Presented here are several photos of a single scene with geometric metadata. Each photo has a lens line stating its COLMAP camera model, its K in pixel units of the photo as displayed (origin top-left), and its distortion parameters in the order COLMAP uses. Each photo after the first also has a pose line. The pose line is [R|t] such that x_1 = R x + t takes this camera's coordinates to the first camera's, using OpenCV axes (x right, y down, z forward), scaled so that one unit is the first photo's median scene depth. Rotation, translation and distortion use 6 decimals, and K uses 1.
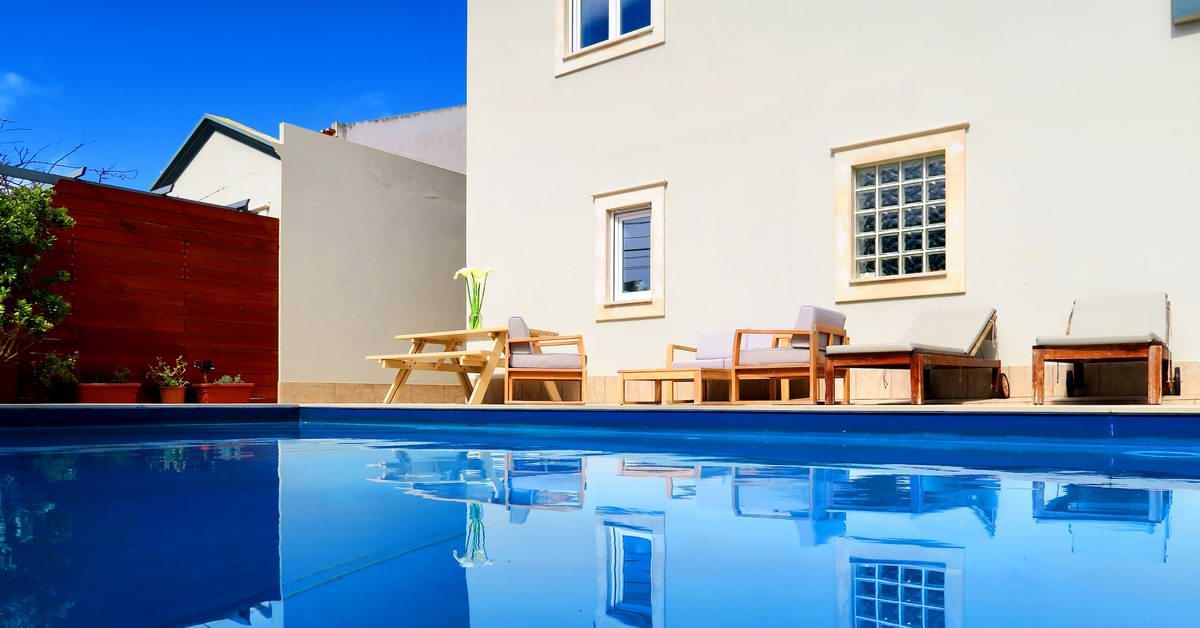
lens RADIAL K [[836.3, 0, 598.3], [0, 836.3, 407.0], [0, 0, 1]] dist [-0.023844, 0.003971]
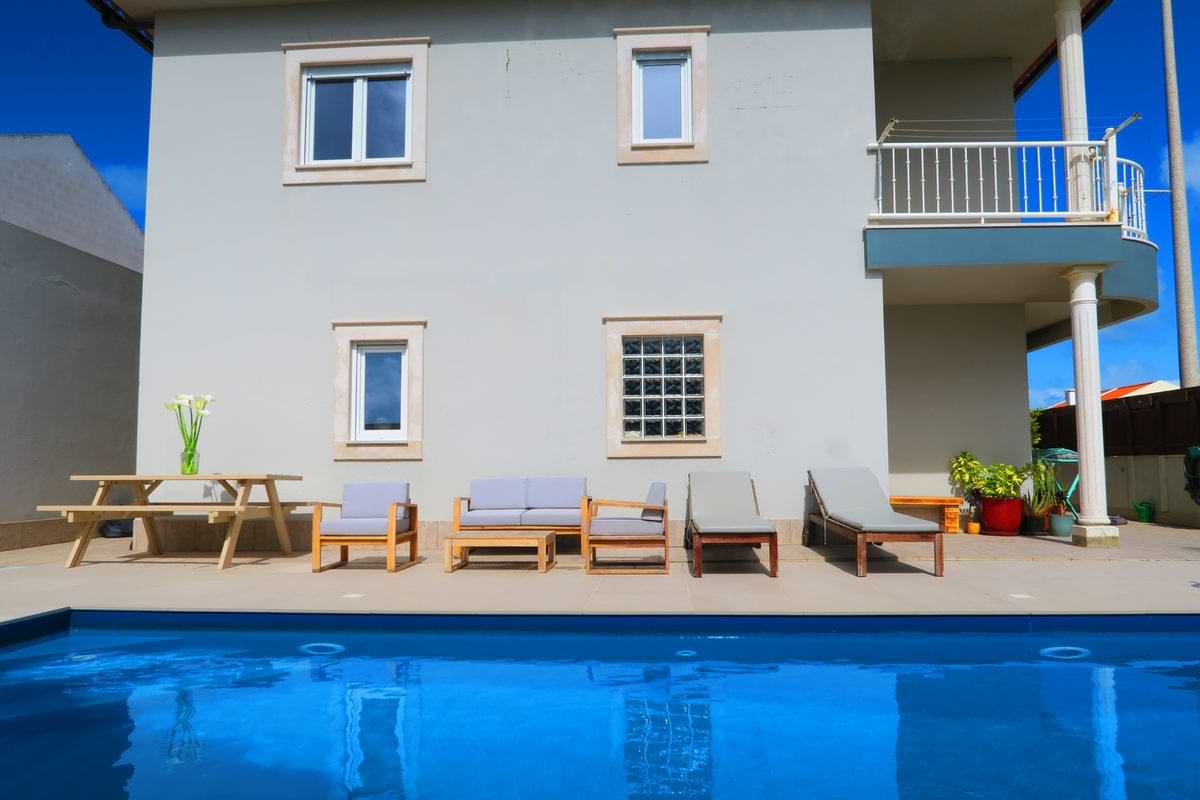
lens RADIAL K [[837.2, 0, 618.3], [0, 837.2, 420.4], [0, 0, 1]] dist [-0.026595, 0.010657]
pose [[0.824649, 0.030390, 0.564828, -0.309884], [0.009457, 0.997675, -0.067487, -0.095595], [-0.565566, 0.060995, 0.822444, 0.086525]]
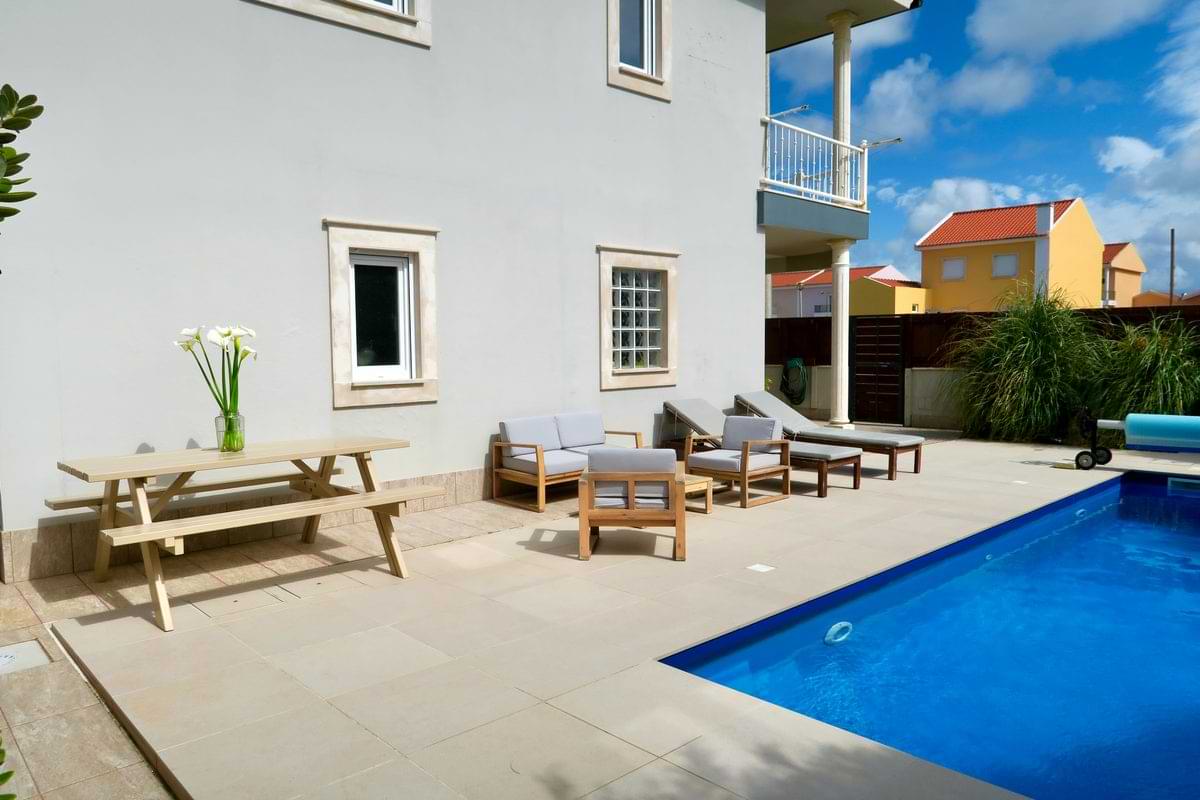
lens RADIAL K [[837.2, 0, 603.2], [0, 837.2, 403.6], [0, 0, 1]] dist [-0.026595, 0.010657]
pose [[0.143079, -0.076151, 0.986777, -0.757977], [0.014315, 0.997090, 0.074871, -0.181460], [-0.989608, 0.003413, 0.143753, 0.808569]]
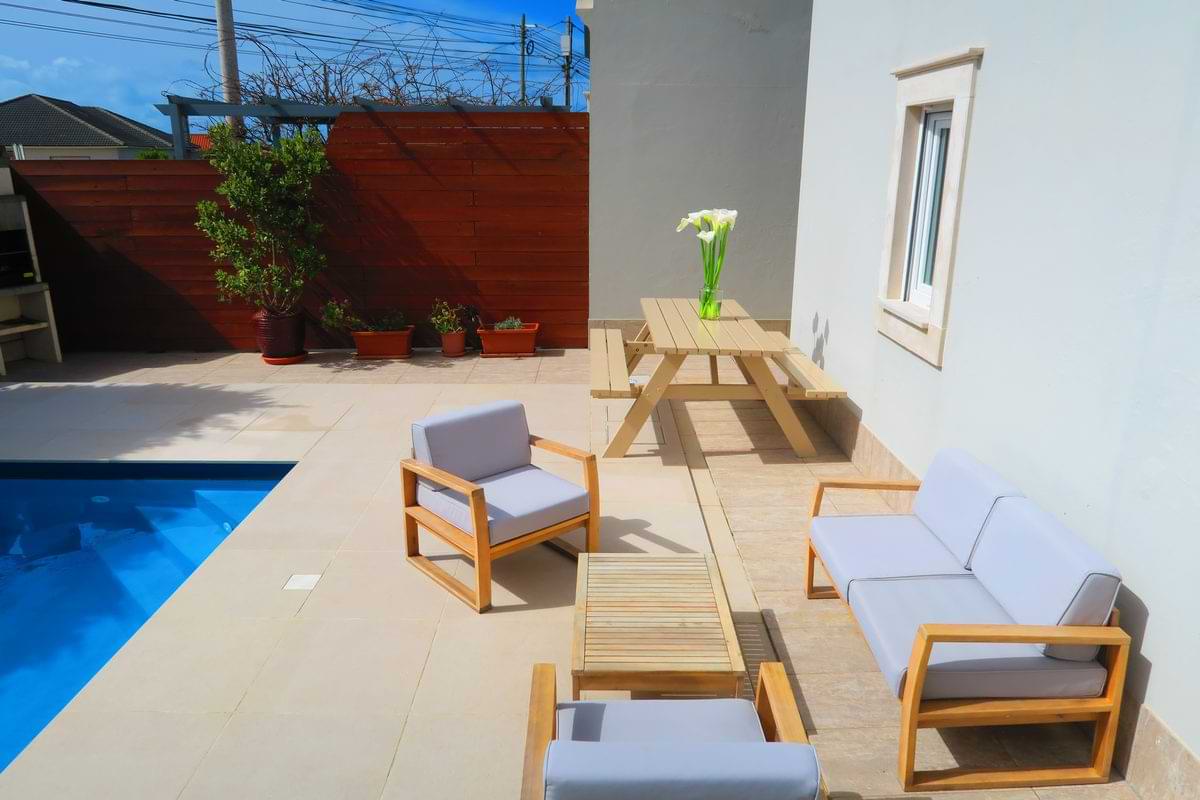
lens RADIAL K [[837.2, 0, 597.3], [0, 837.2, 403.6], [0, 0, 1]] dist [-0.026595, 0.010657]
pose [[0.617757, 0.228382, -0.752474, 0.344463], [-0.008646, 0.958812, 0.283909, -0.241107], [0.786322, -0.168881, 0.594288, 0.642360]]
